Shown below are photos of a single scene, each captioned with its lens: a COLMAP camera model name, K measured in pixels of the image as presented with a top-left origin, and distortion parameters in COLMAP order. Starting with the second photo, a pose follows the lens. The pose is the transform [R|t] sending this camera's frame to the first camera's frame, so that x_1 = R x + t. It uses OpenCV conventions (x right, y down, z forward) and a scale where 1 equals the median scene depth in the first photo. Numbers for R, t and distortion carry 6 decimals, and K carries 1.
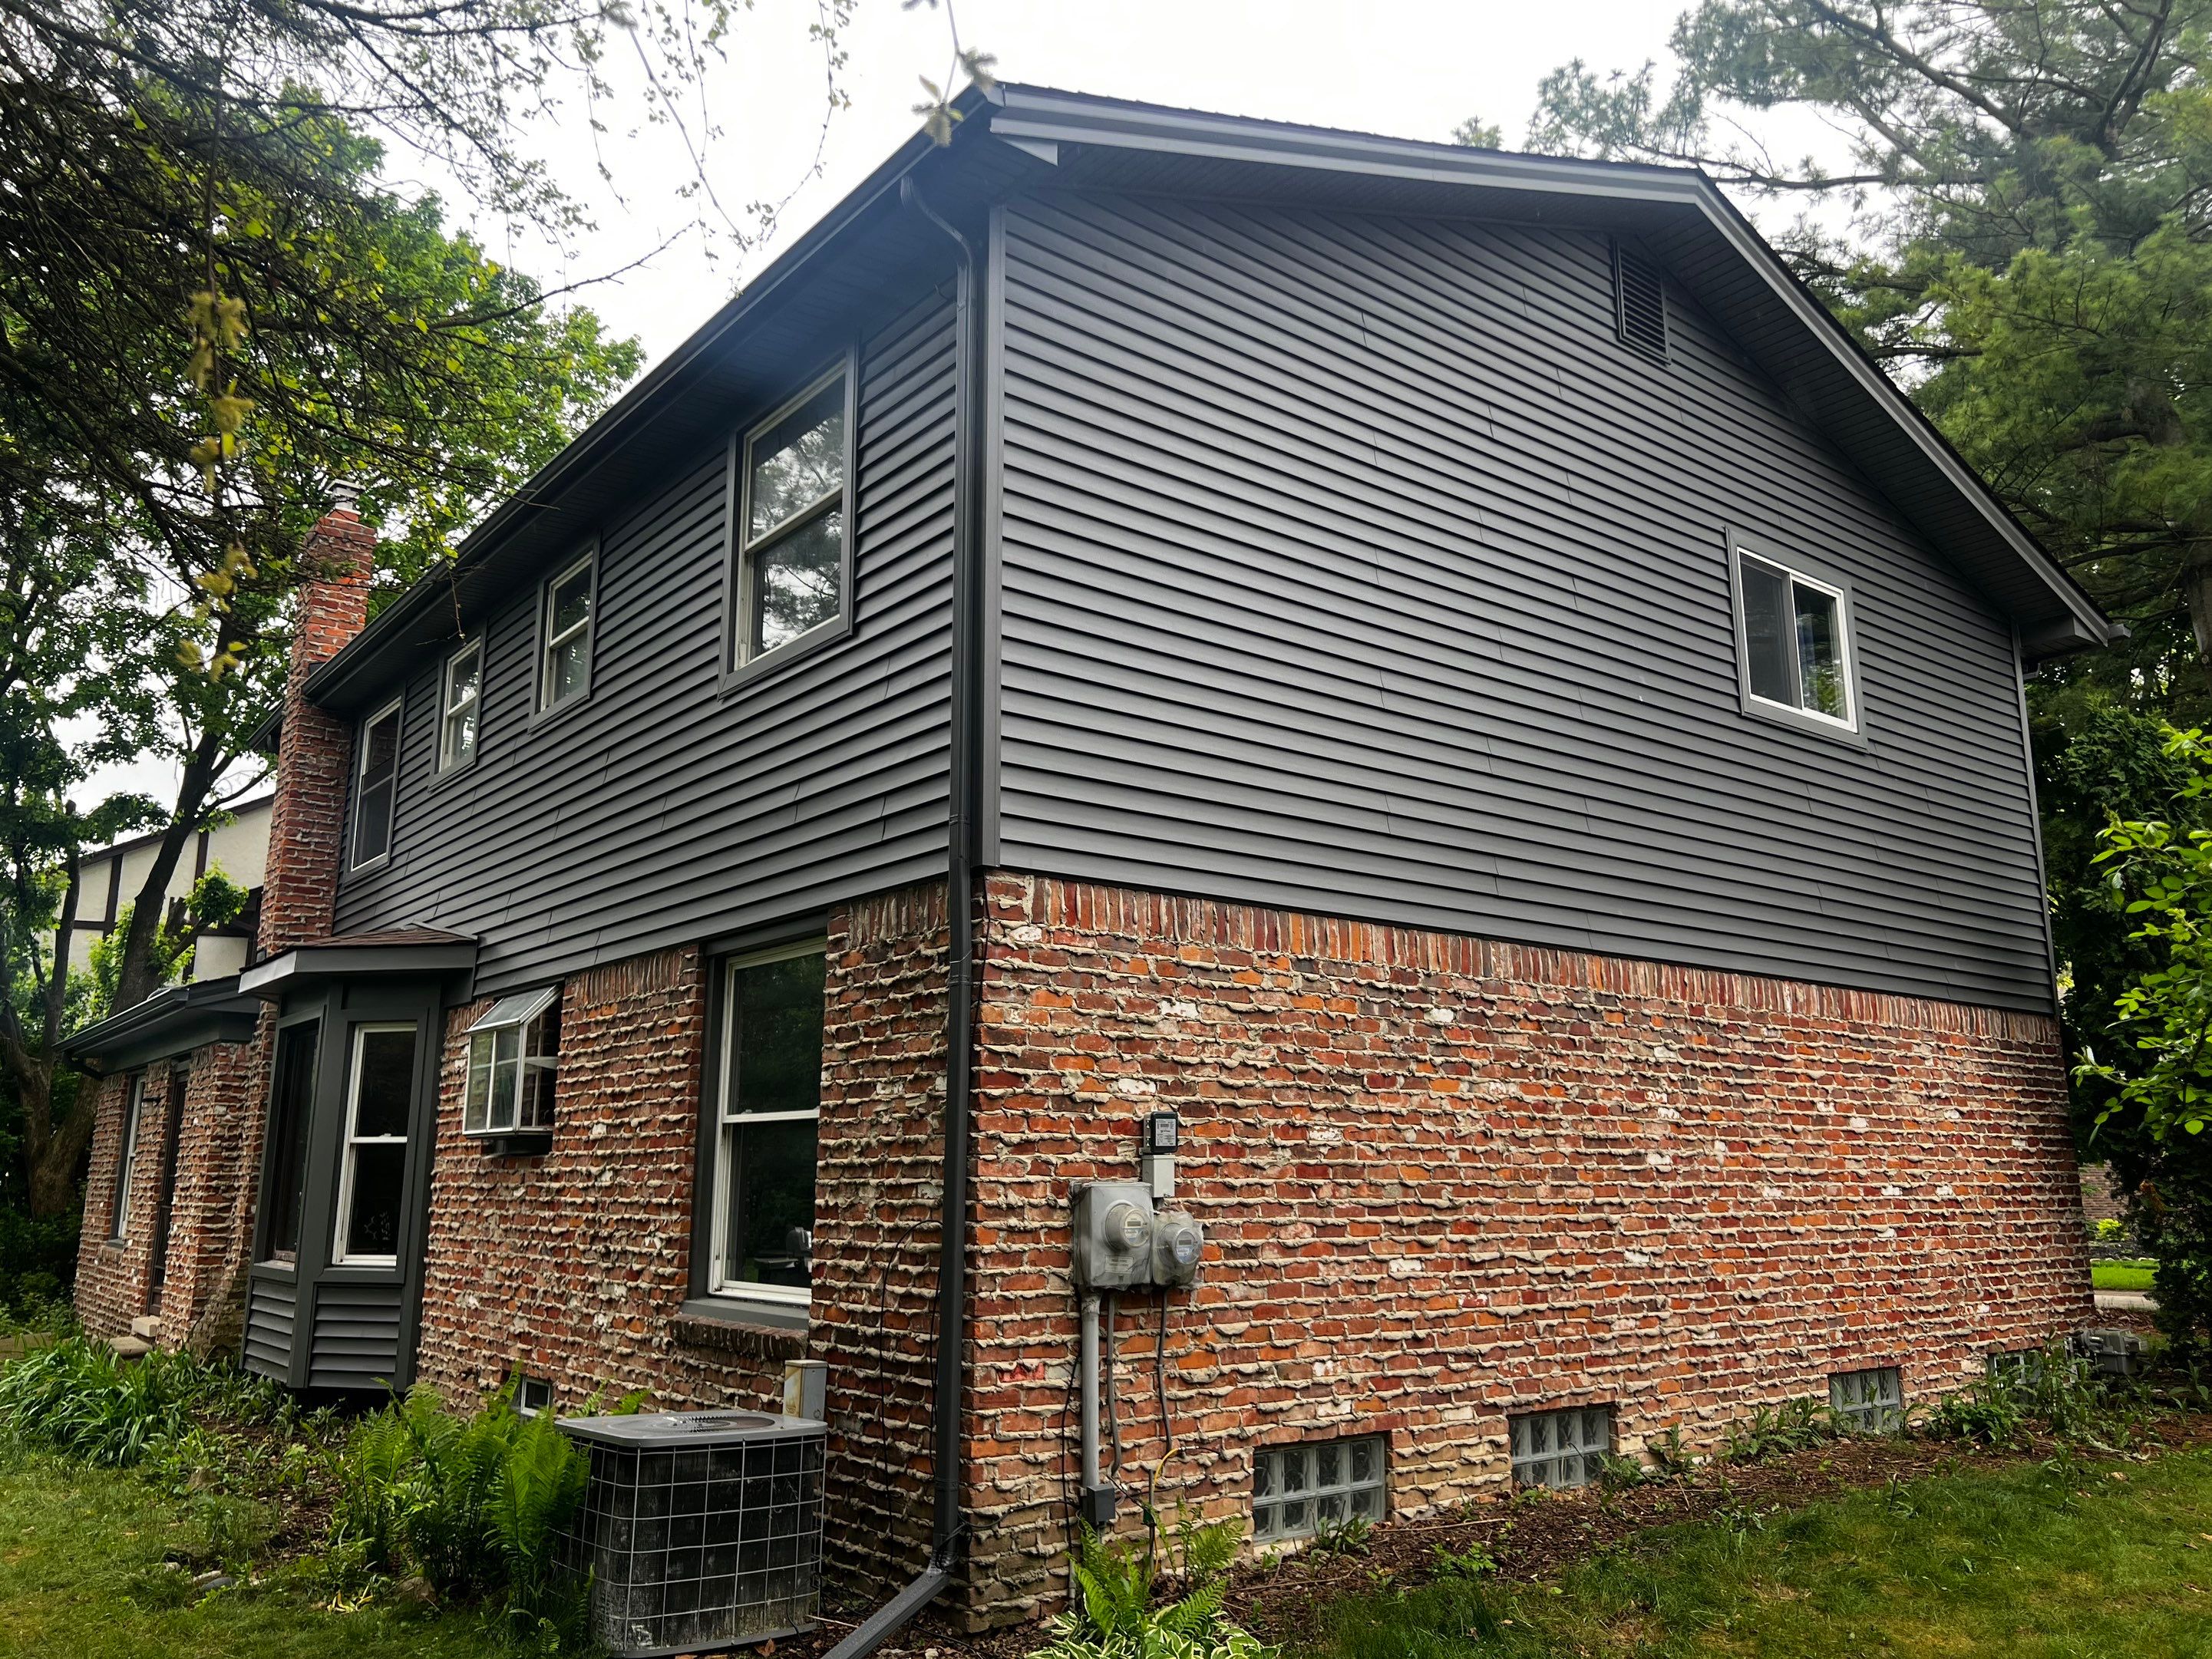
lens RADIAL K [[1682.0, 0, 1105.1], [0, 1682.0, 767.2], [0, 0, 1]] dist [0.006844, -0.053005]
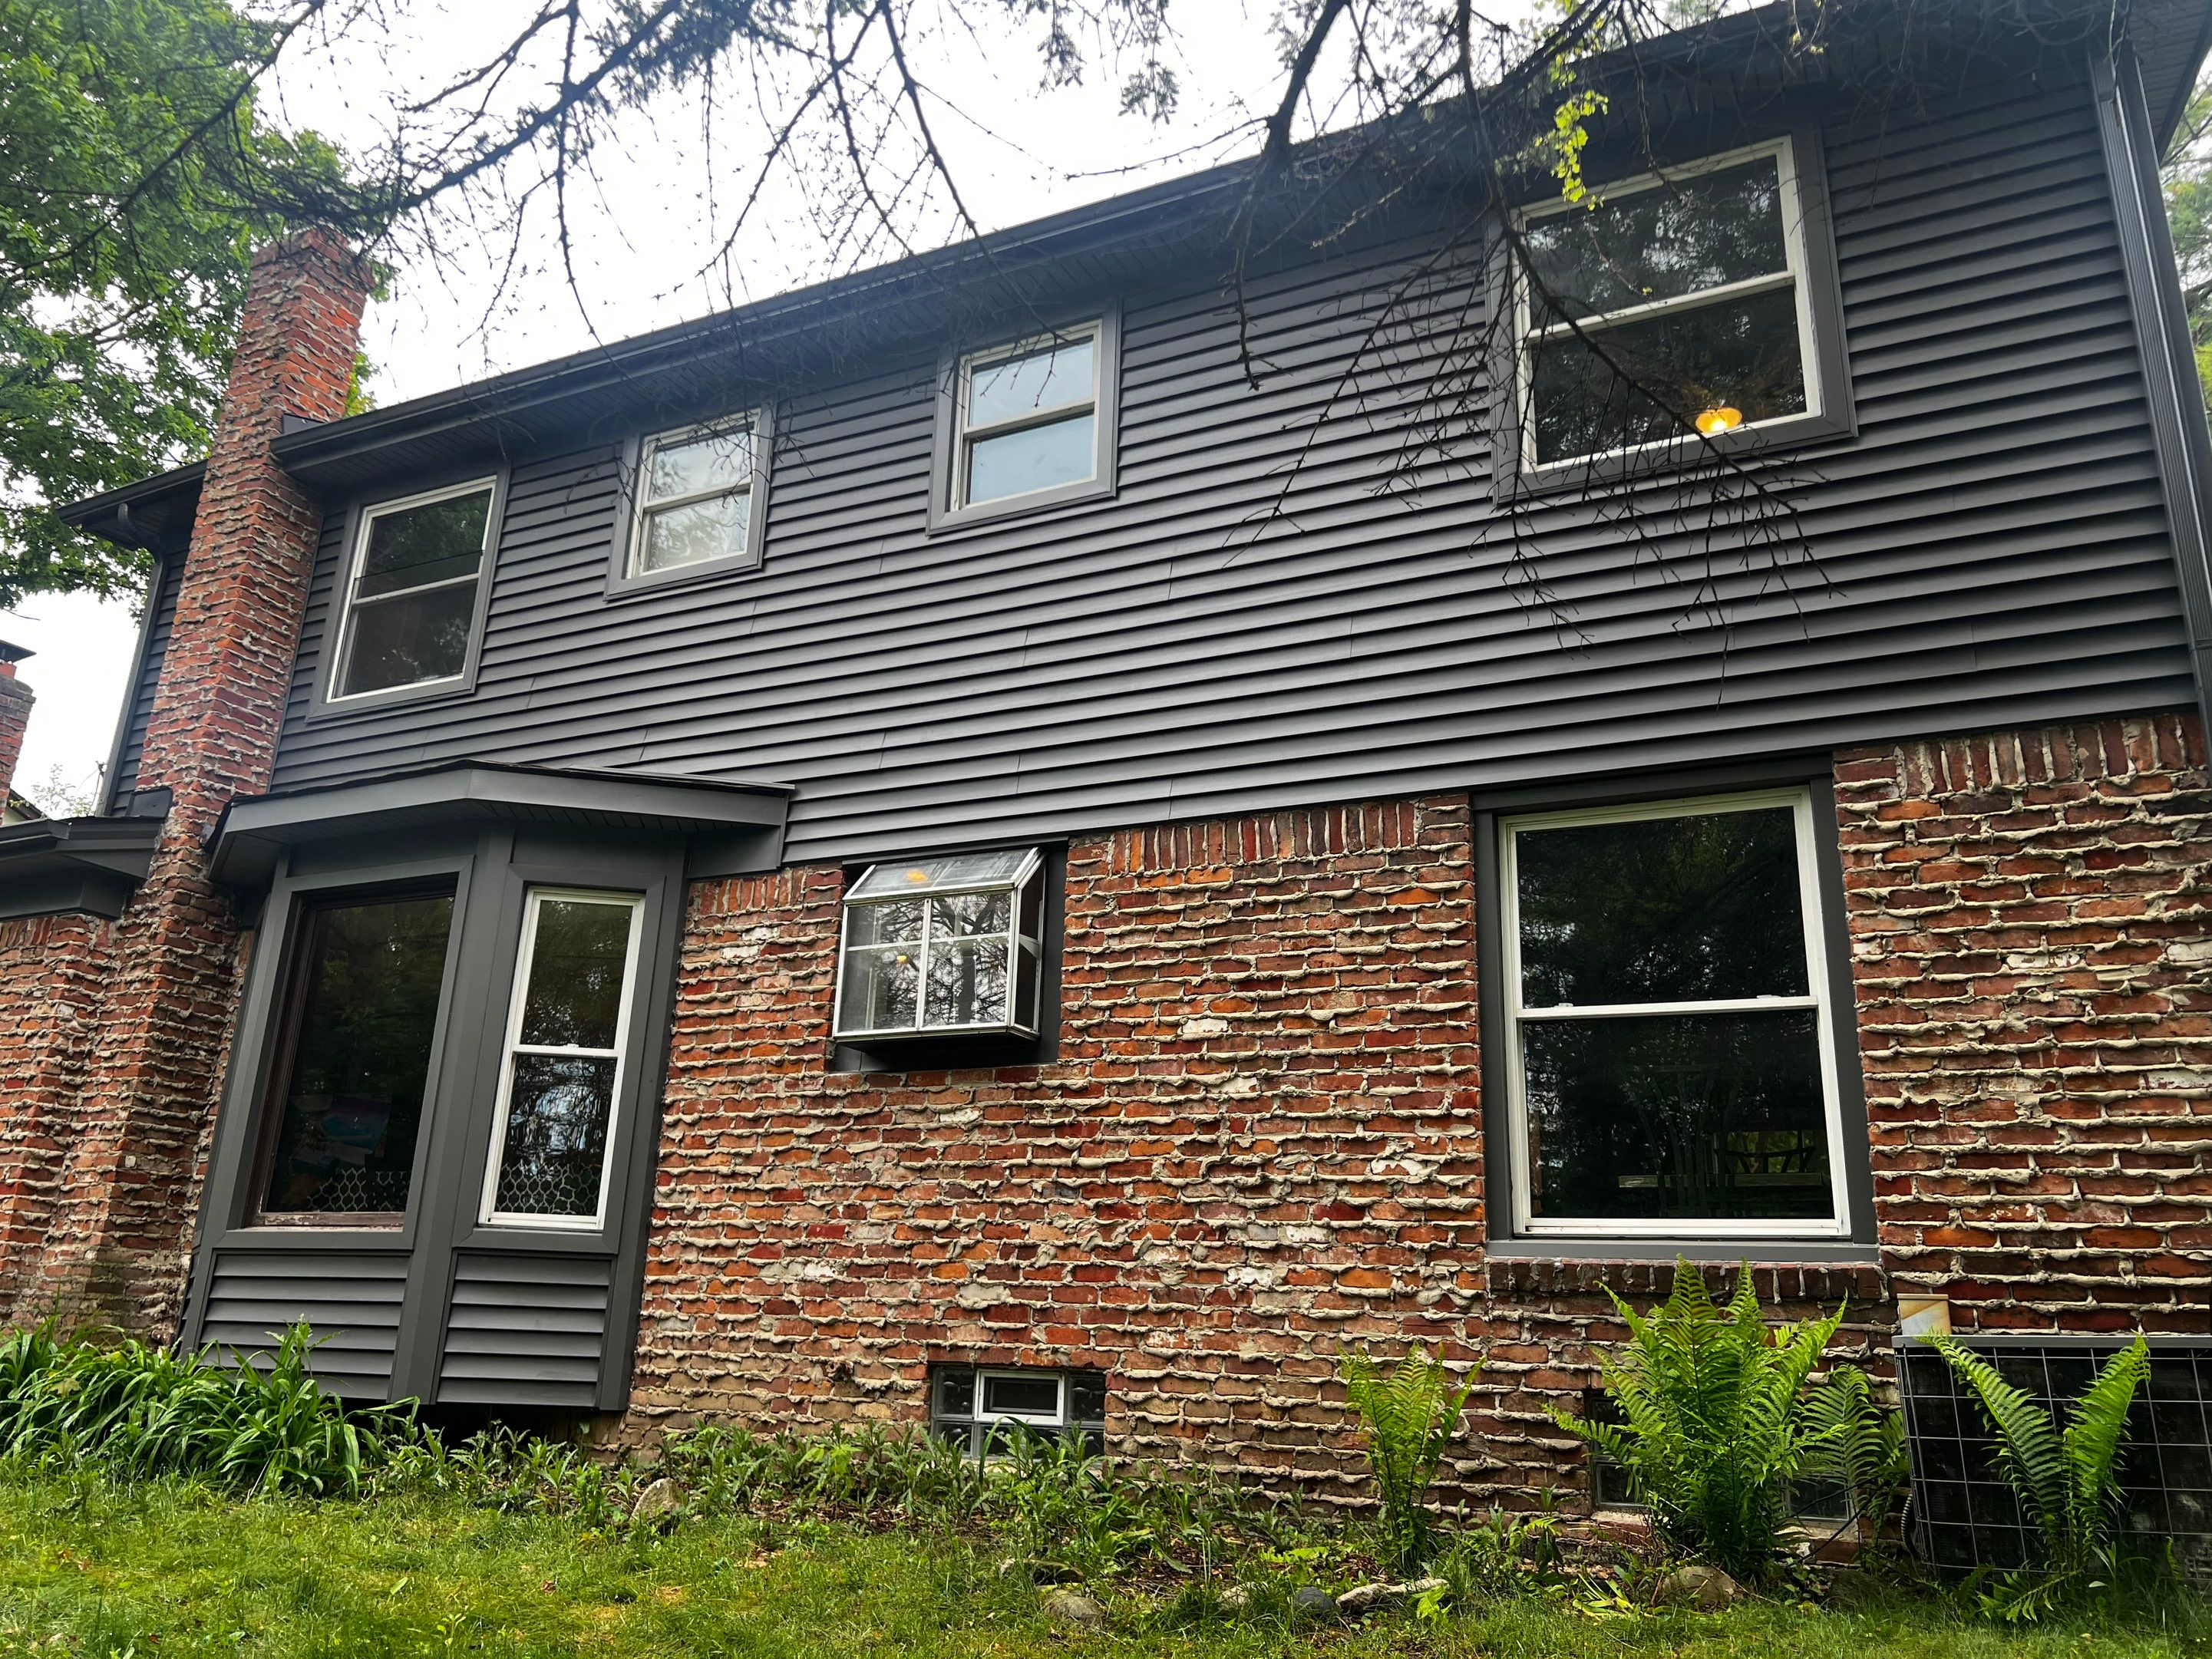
lens RADIAL K [[1669.2, 0, 1075.7], [0, 1669.2, 799.2], [0, 0, 1]] dist [0.076614, -0.107737]
pose [[0.904239, 0.167162, 0.392948, -0.854699], [-0.140684, 0.985440, -0.095474, 0.248491], [-0.403186, 0.031050, 0.914591, 0.419919]]
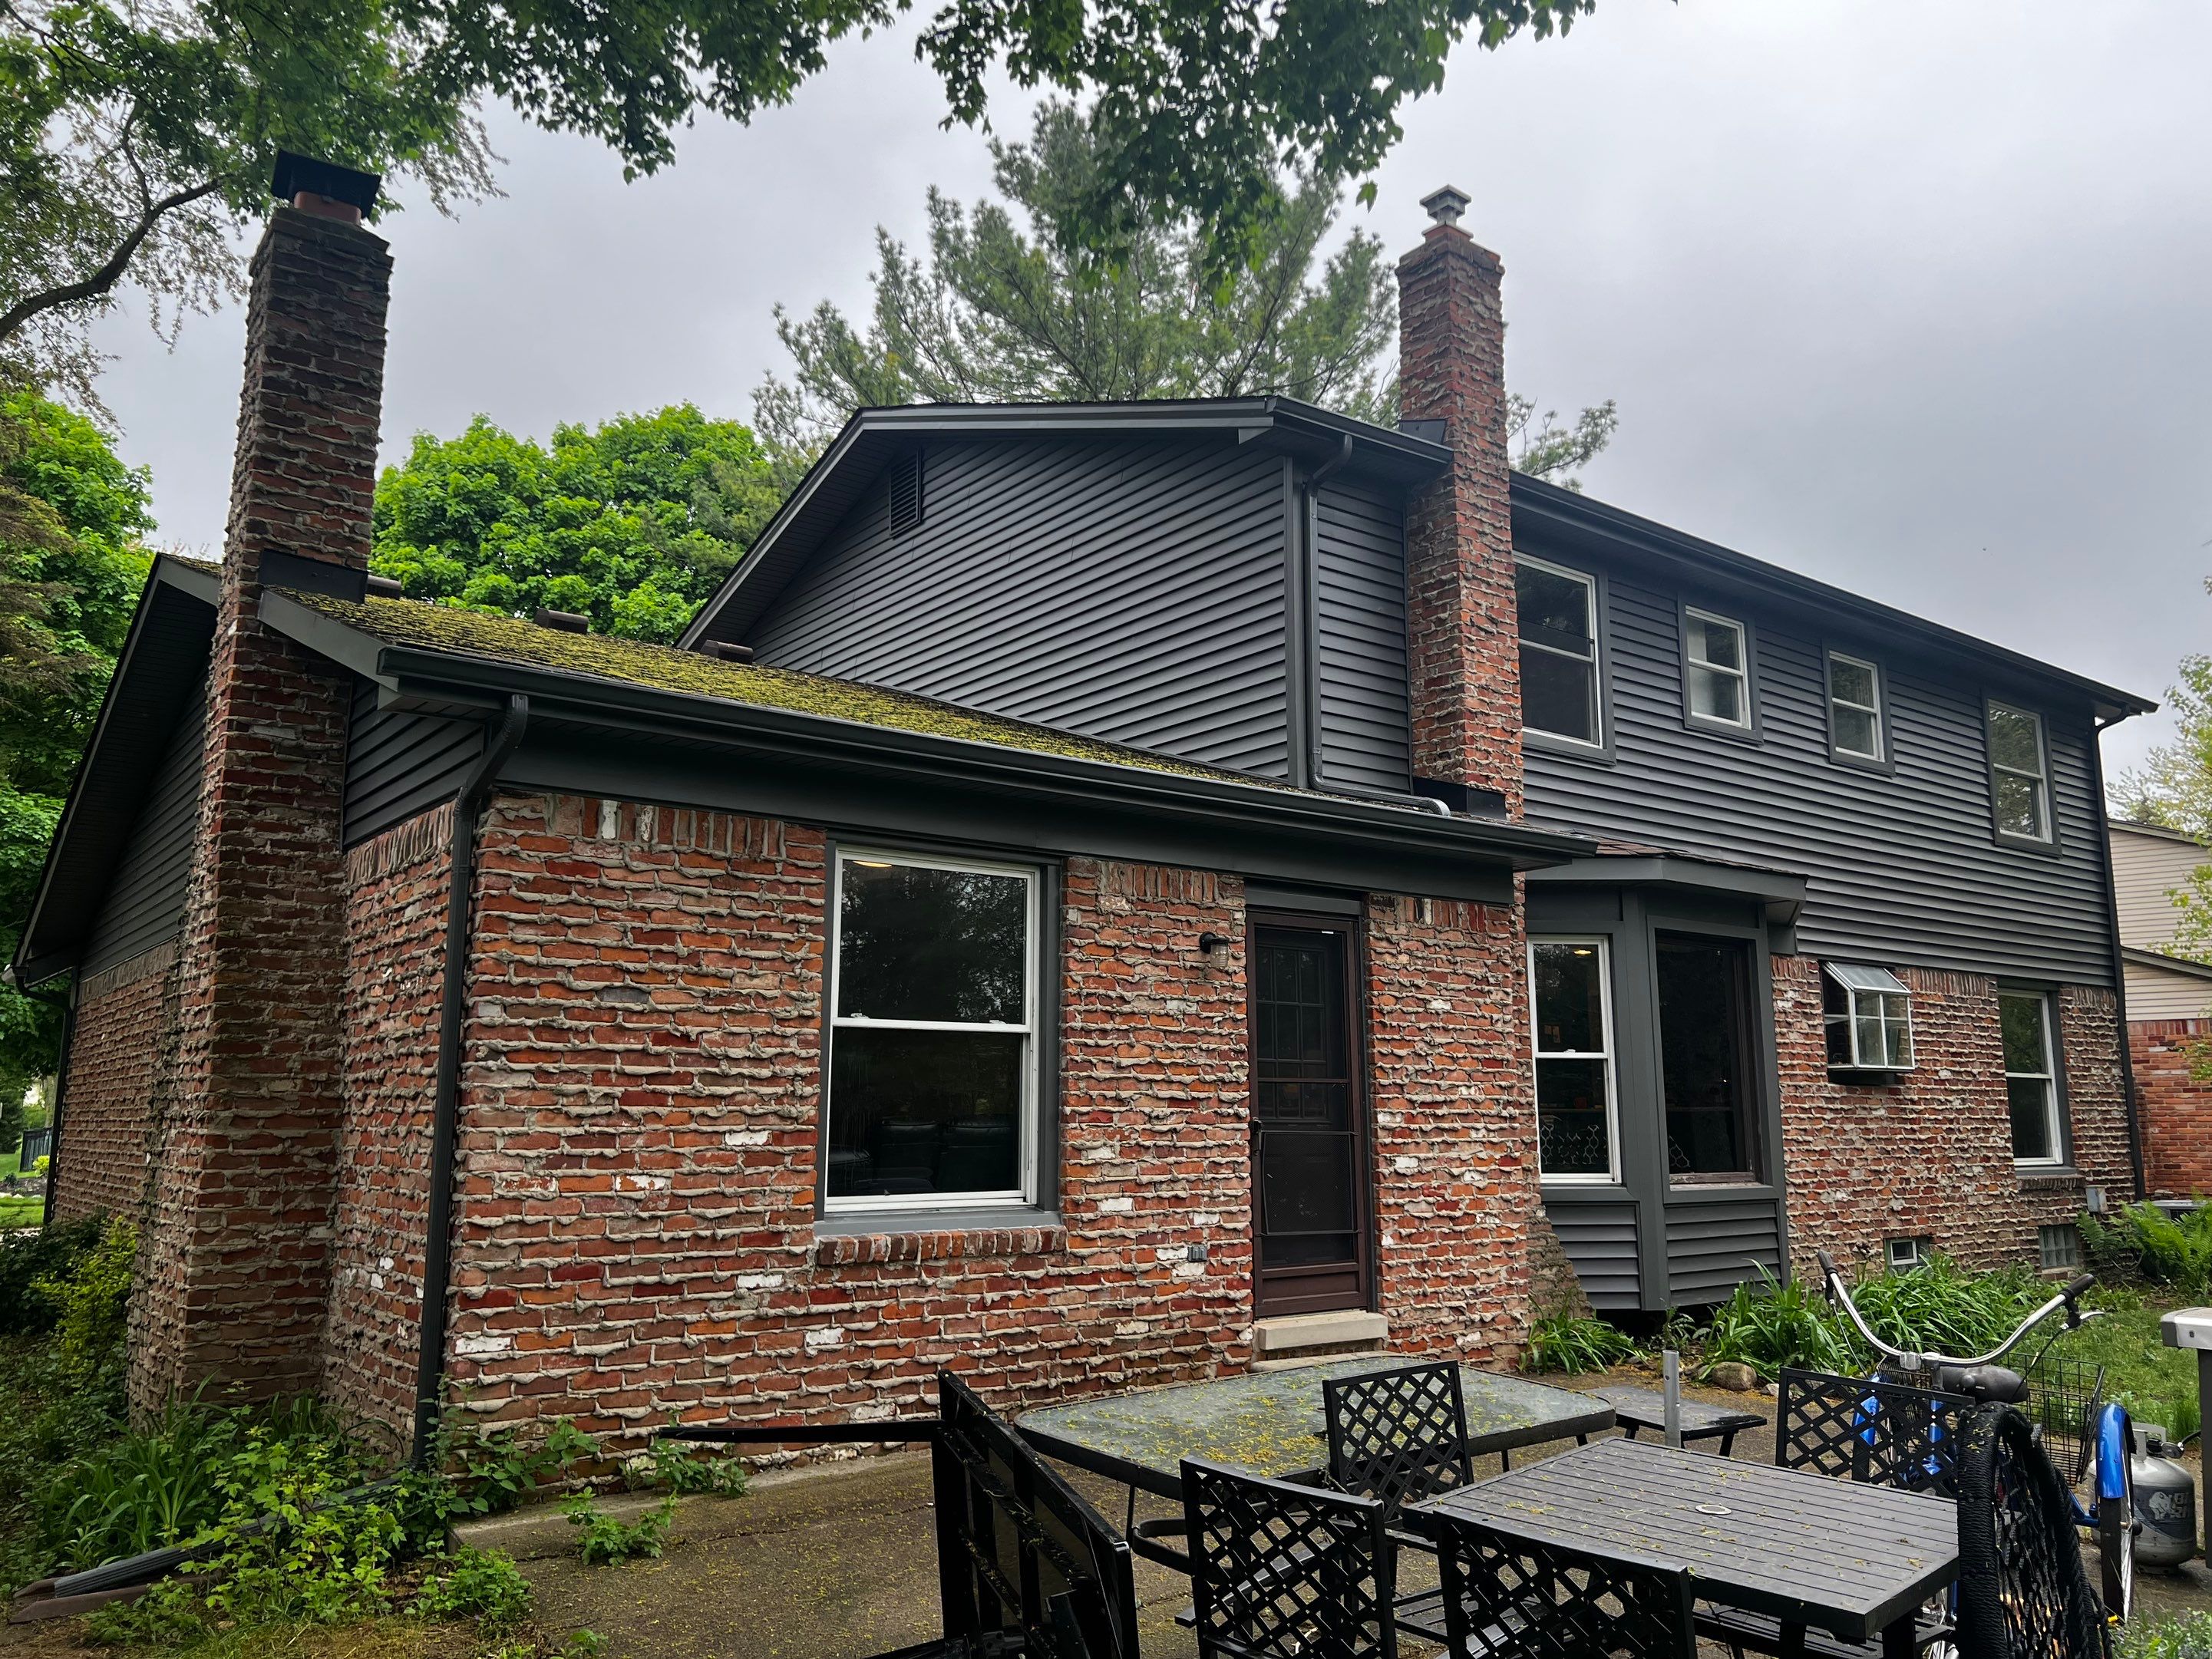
lens RADIAL K [[1622.3, 0, 1106.0], [0, 1622.3, 829.5], [0, 0, 1]] dist [0.106320, -0.133150]
pose [[0.012736, 0.172250, 0.984971, -2.426074], [-0.243544, 0.955920, -0.164021, 0.570015], [-0.969806, -0.237794, 0.054125, 2.229840]]
